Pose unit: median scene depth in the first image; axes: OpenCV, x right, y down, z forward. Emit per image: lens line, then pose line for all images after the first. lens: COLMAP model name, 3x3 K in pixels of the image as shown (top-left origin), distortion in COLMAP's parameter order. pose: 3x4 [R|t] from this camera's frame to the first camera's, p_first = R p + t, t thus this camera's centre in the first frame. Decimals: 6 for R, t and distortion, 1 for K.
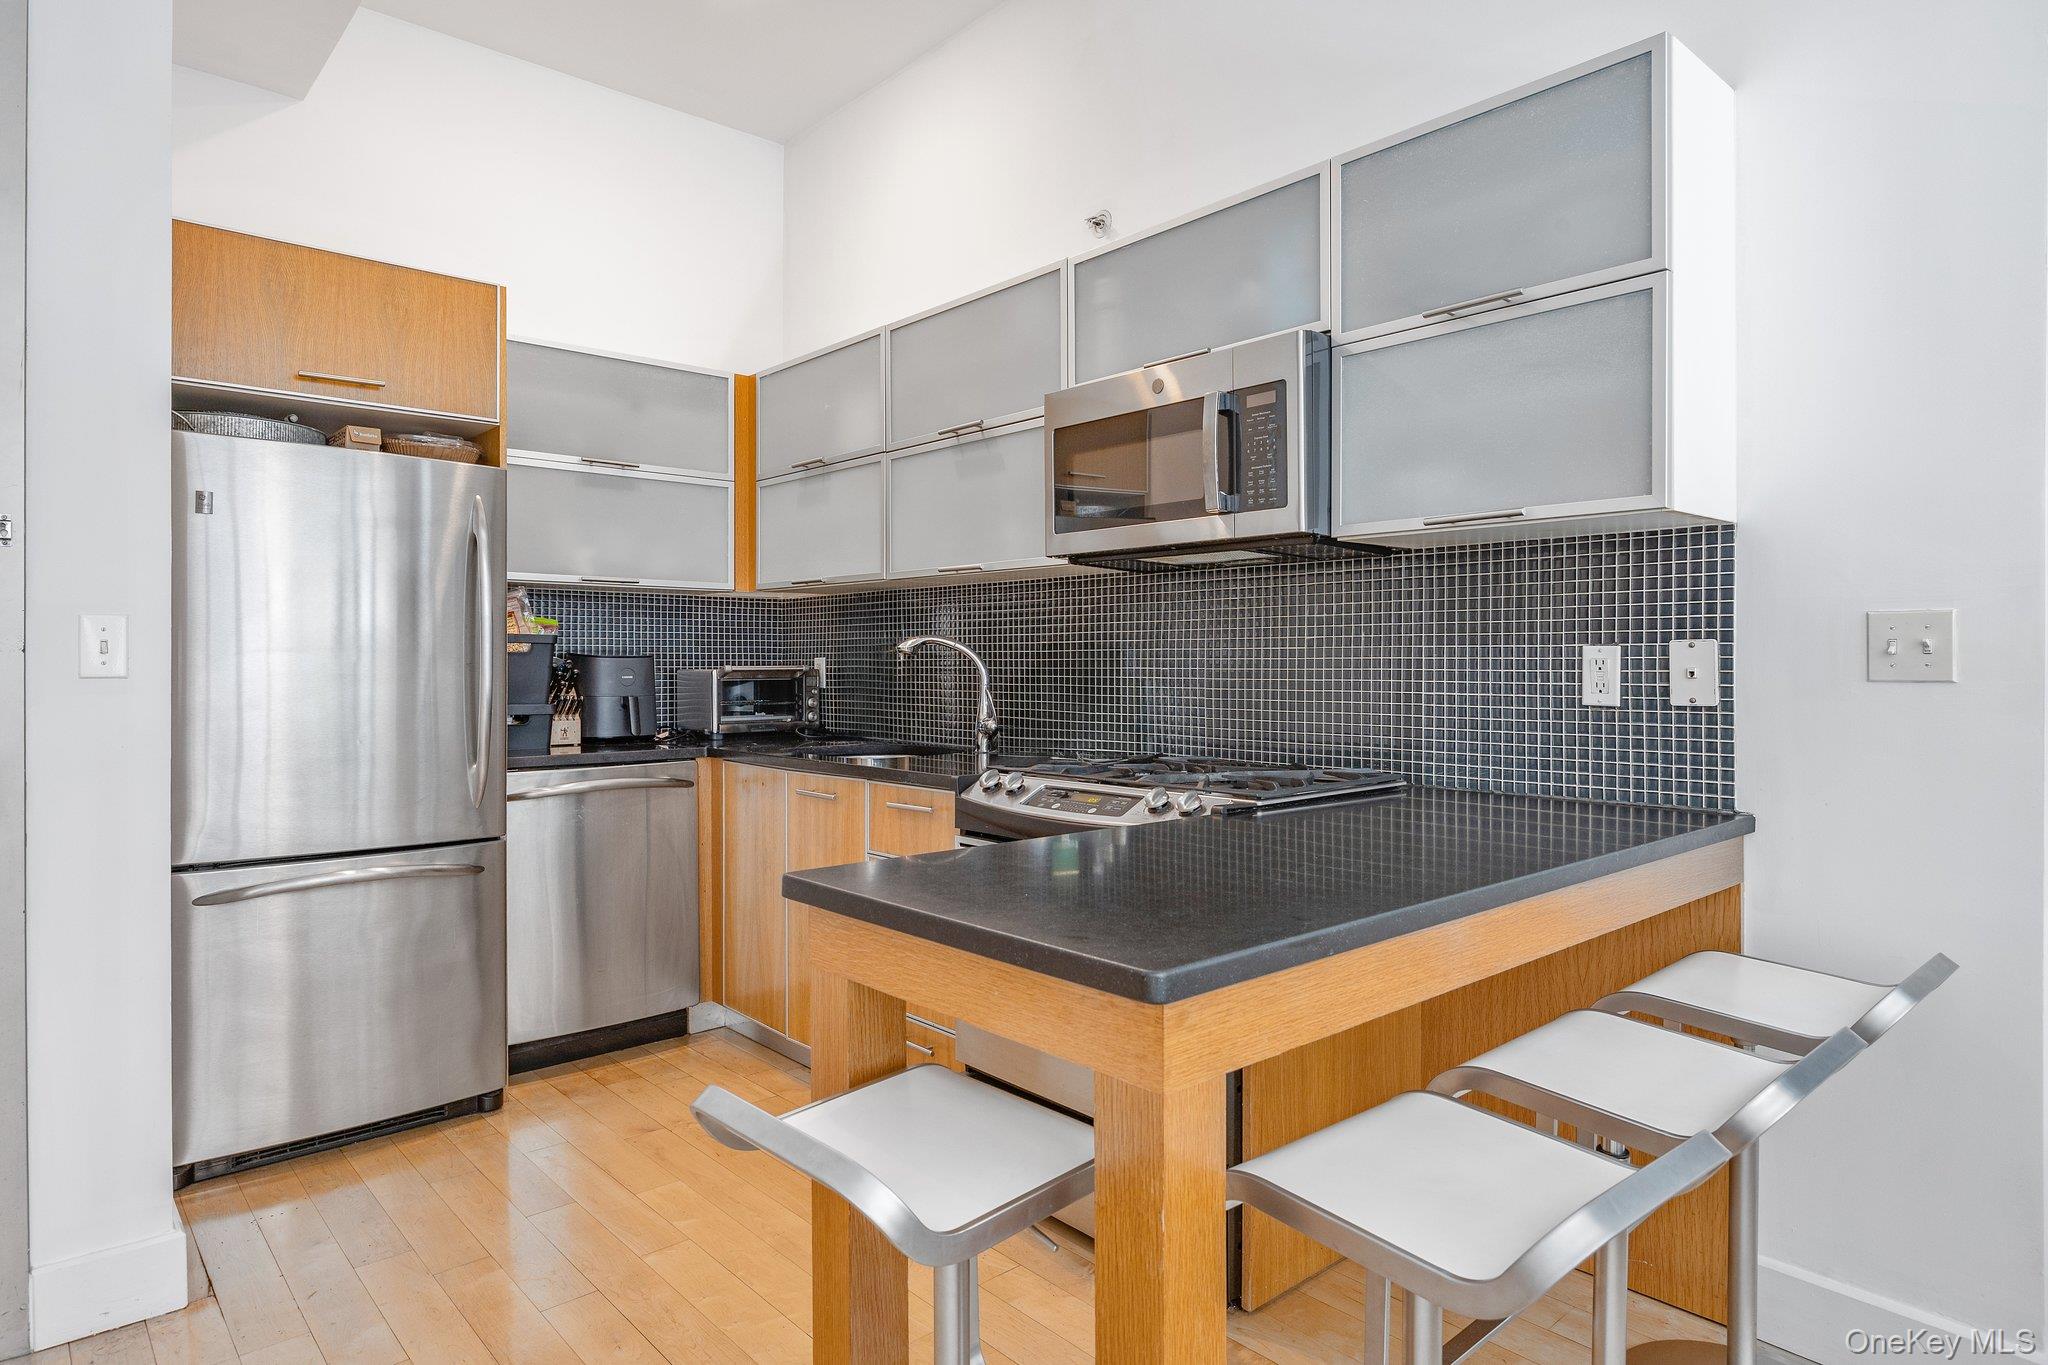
lens RADIAL K [[1154.0, 0, 1008.6], [0, 1154.0, 663.9], [0, 0, 1]] dist [-0.003371, -0.002002]
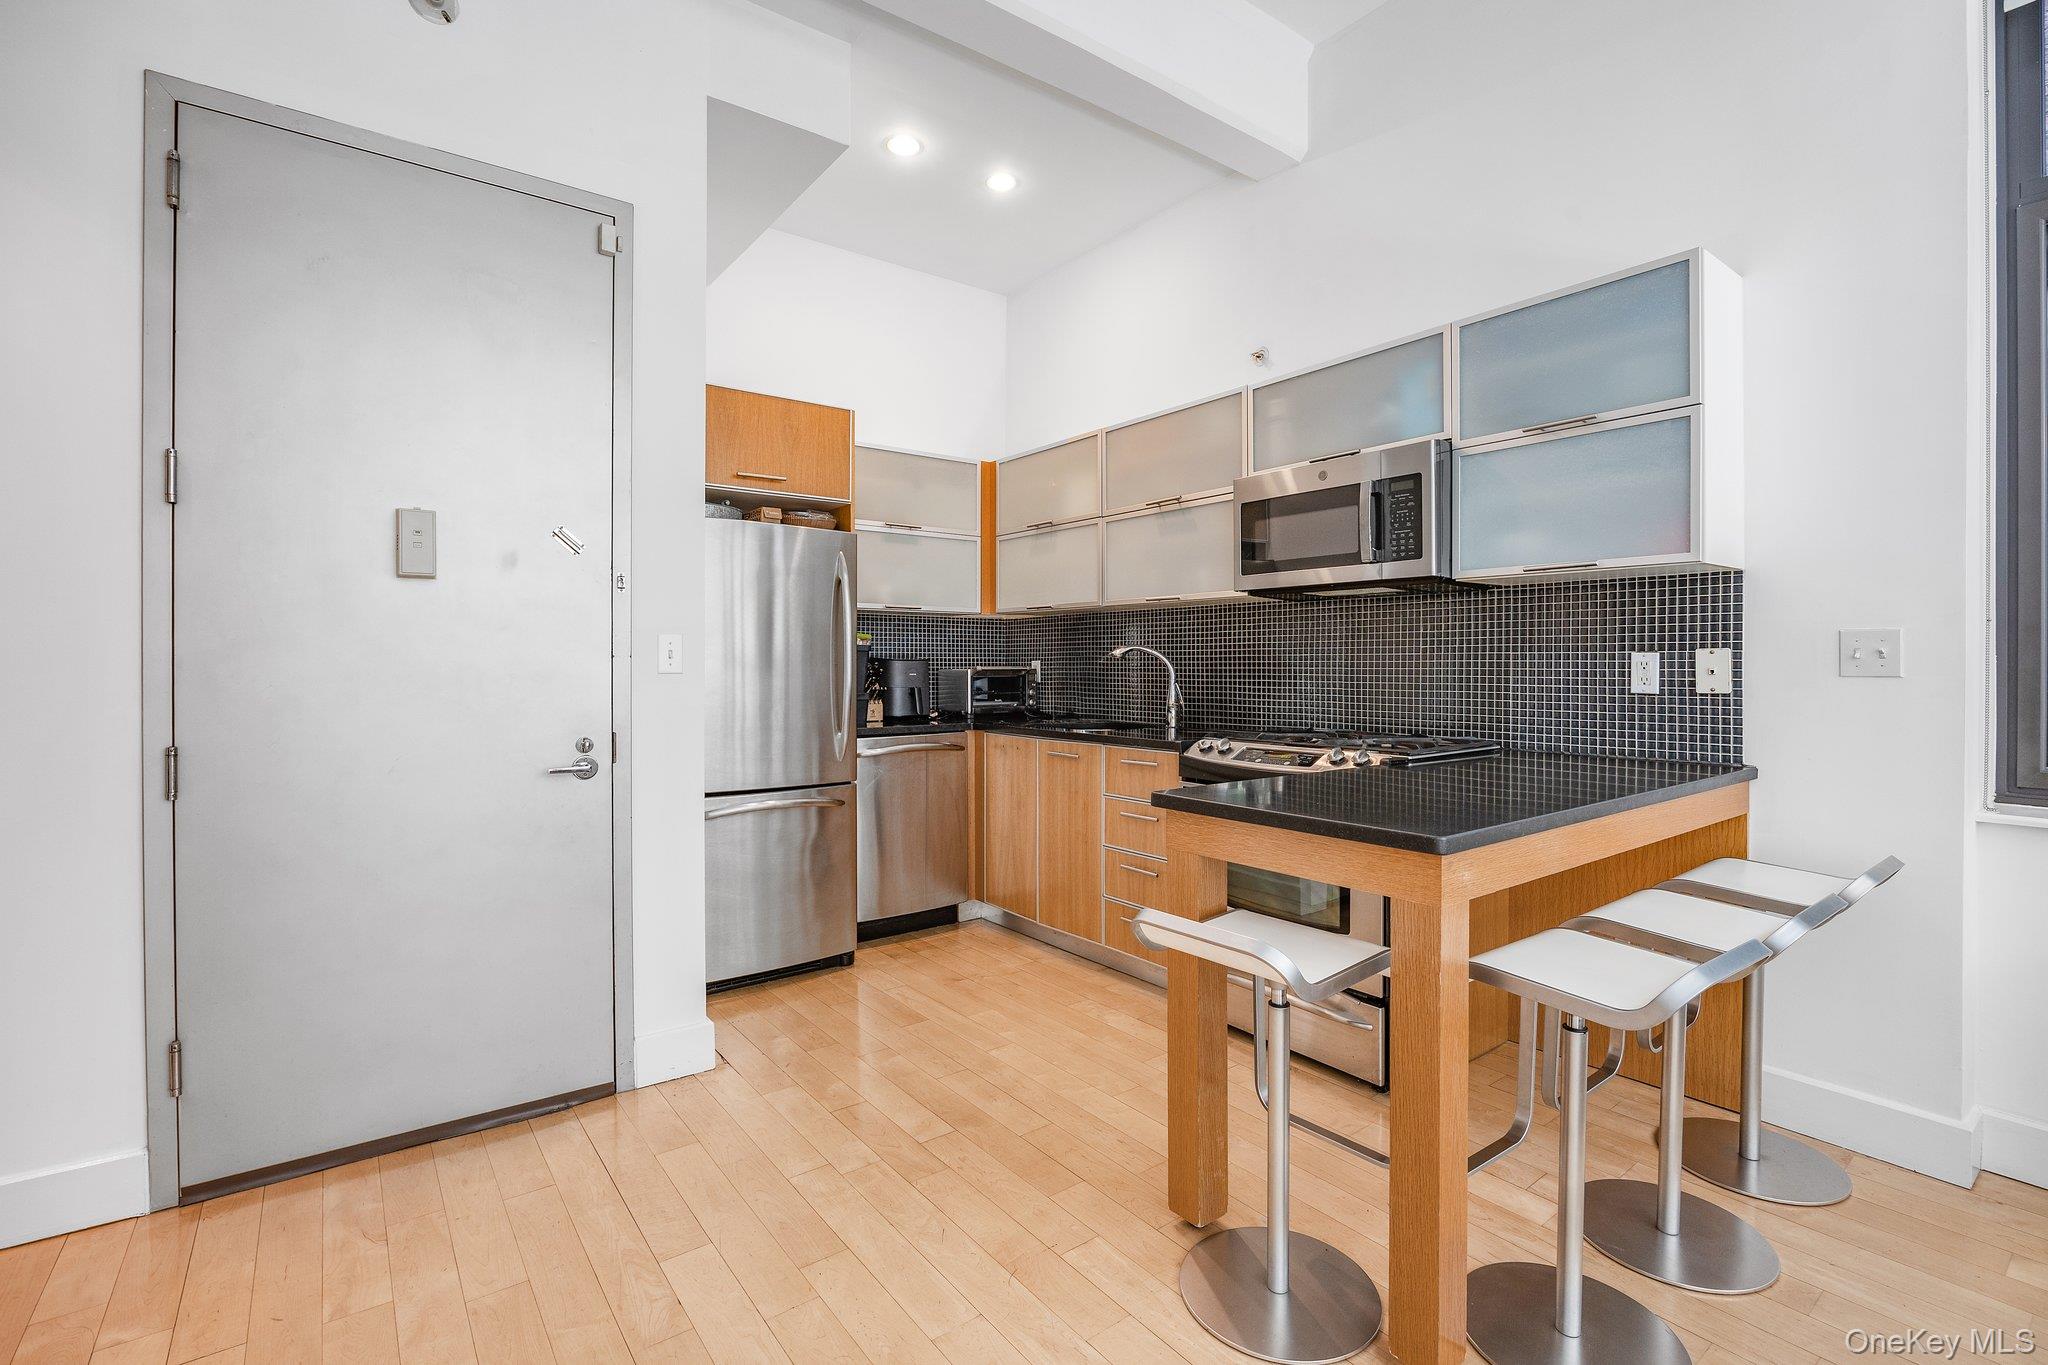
lens RADIAL K [[910.2, 0, 1015.4], [0, 910.2, 668.3], [0, 0, 1]] dist [-0.017845, 0.001283]
pose [[0.997026, 0.000383, -0.077069, -0.176434], [-0.000147, 0.999995, 0.003068, 0.000777], [0.077070, -0.003048, 0.997021, -0.186327]]
